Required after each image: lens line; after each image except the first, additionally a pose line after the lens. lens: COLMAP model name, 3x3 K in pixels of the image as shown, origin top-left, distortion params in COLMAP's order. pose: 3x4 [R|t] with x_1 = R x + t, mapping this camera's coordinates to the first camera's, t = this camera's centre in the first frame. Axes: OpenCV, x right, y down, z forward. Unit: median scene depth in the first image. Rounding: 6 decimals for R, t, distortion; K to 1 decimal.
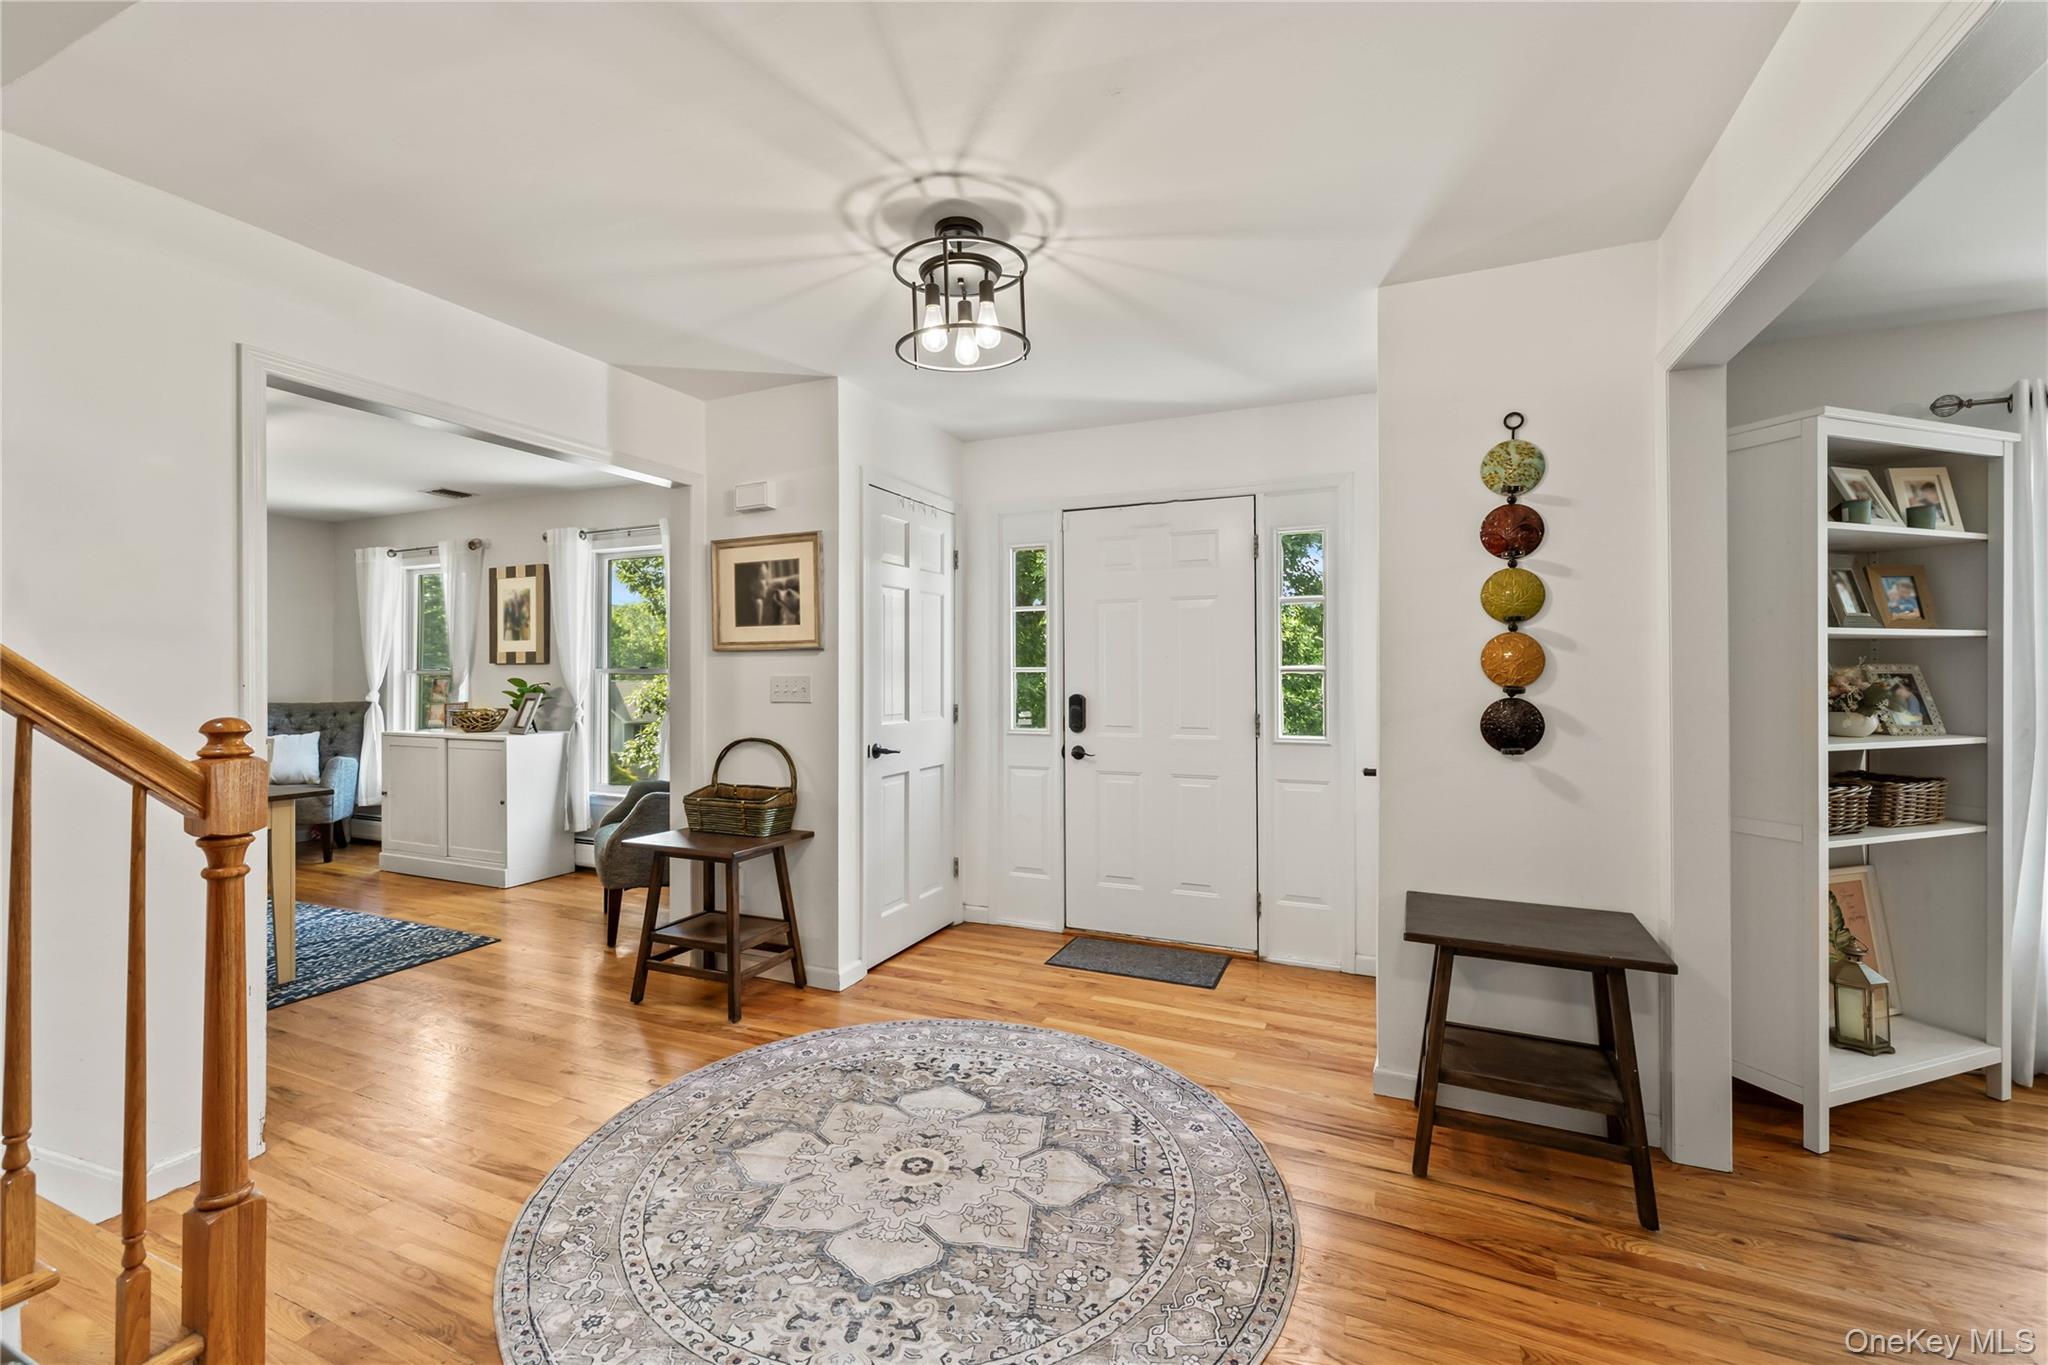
lens RADIAL K [[864.8, 0, 1011.3], [0, 864.8, 671.1], [0, 0, 1]] dist [0.002004, 0.000750]
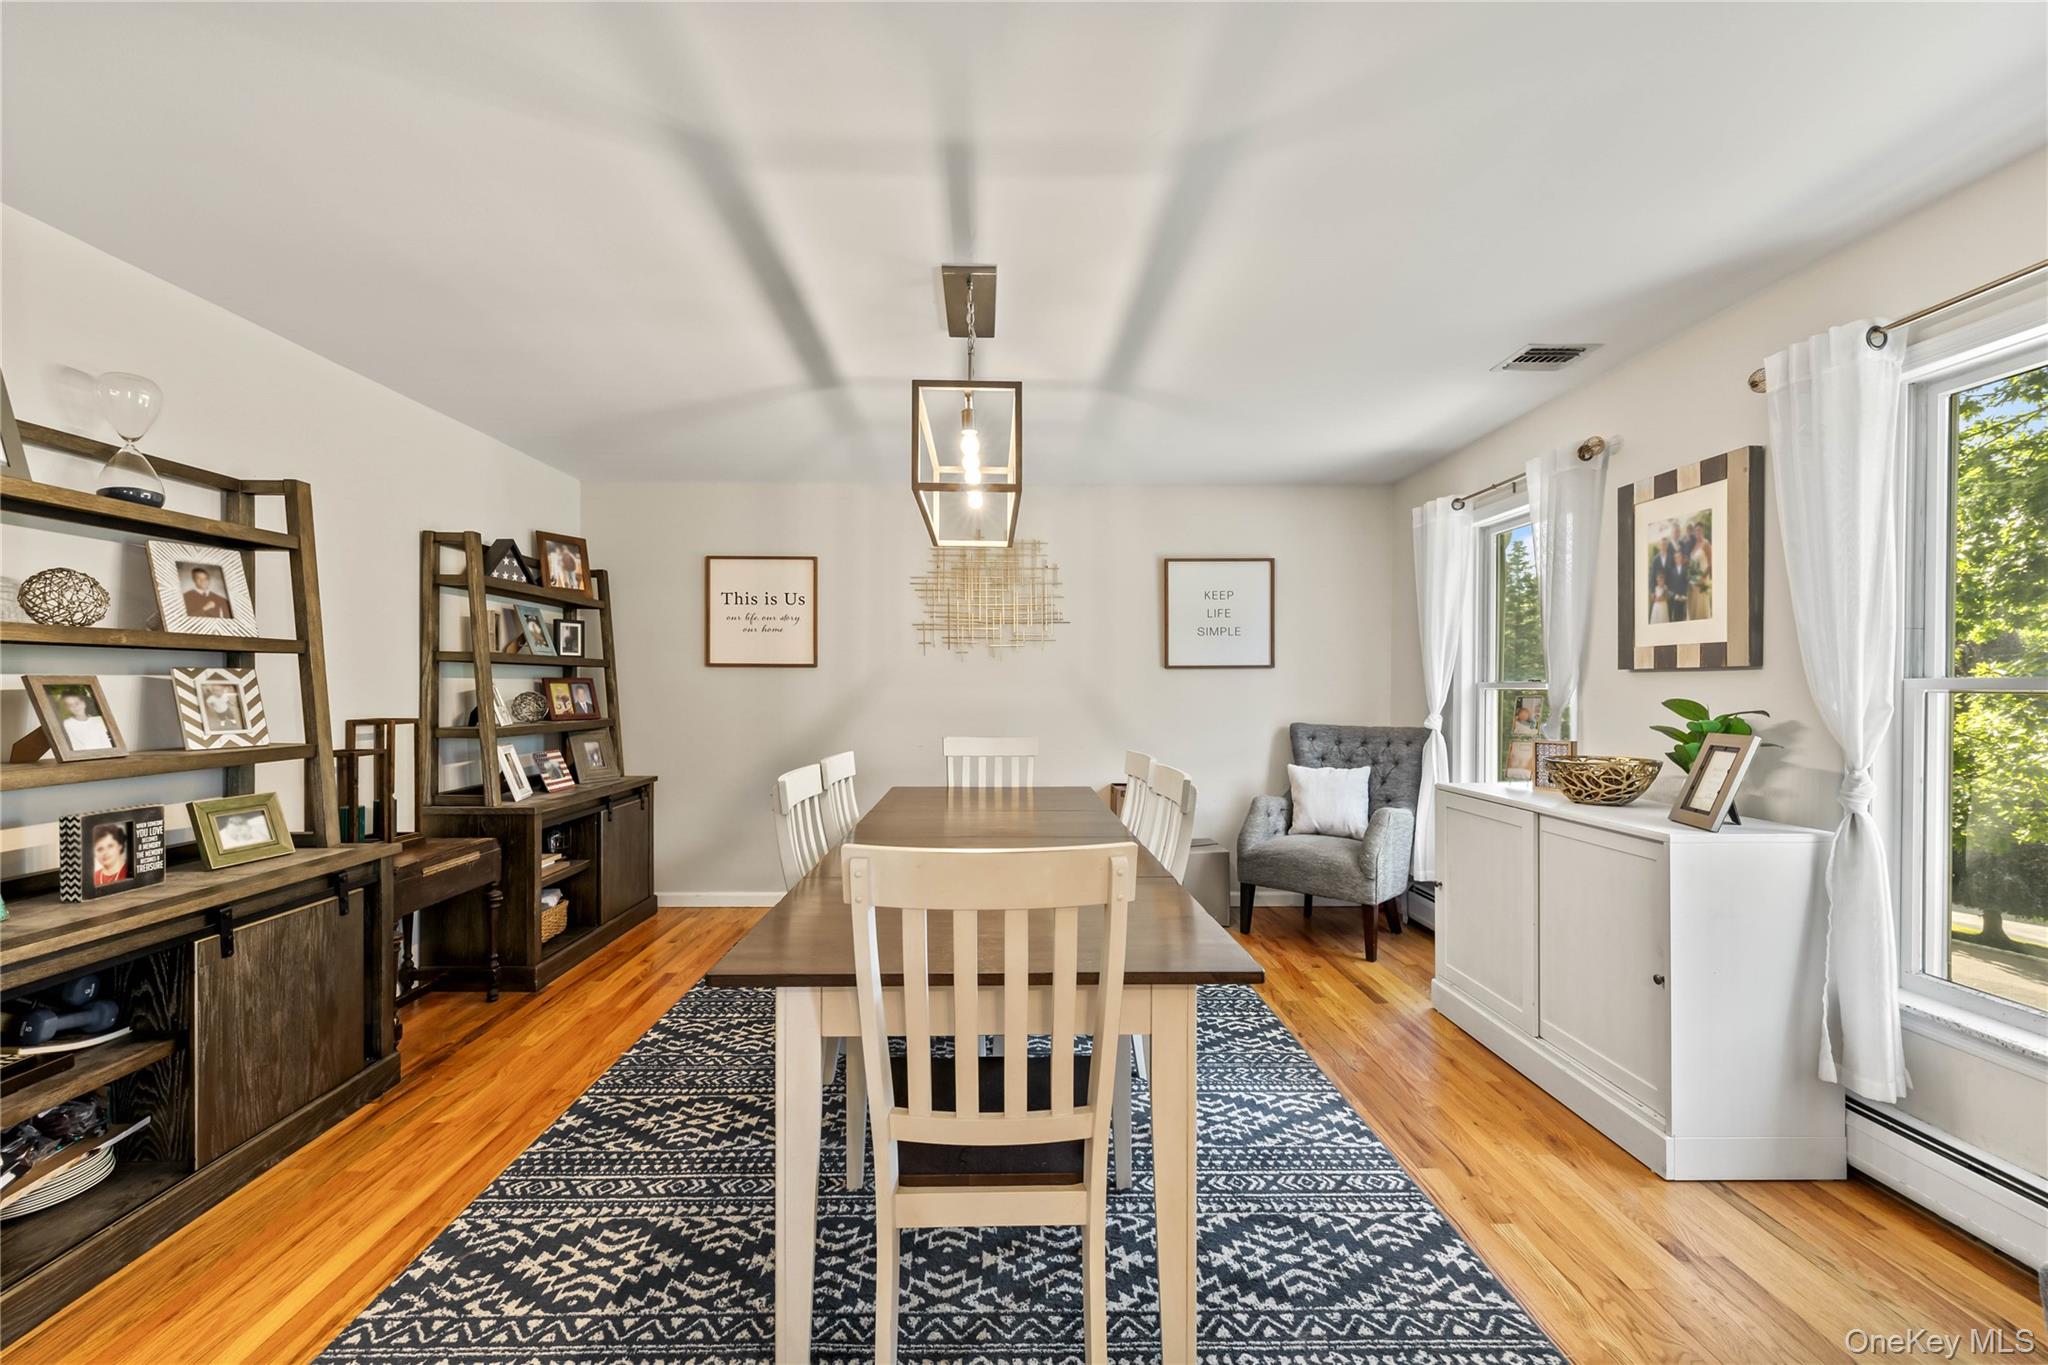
lens RADIAL K [[864.8, 0, 1014.7], [0, 864.8, 687.9], [0, 0, 1]] dist [0.002004, 0.000750]
pose [[0.428630, 0.003852, -0.903472, -0.293413], [0.001664, 0.999986, 0.005053, -0.000948], [0.903478, -0.003670, 0.428618, 0.456616]]
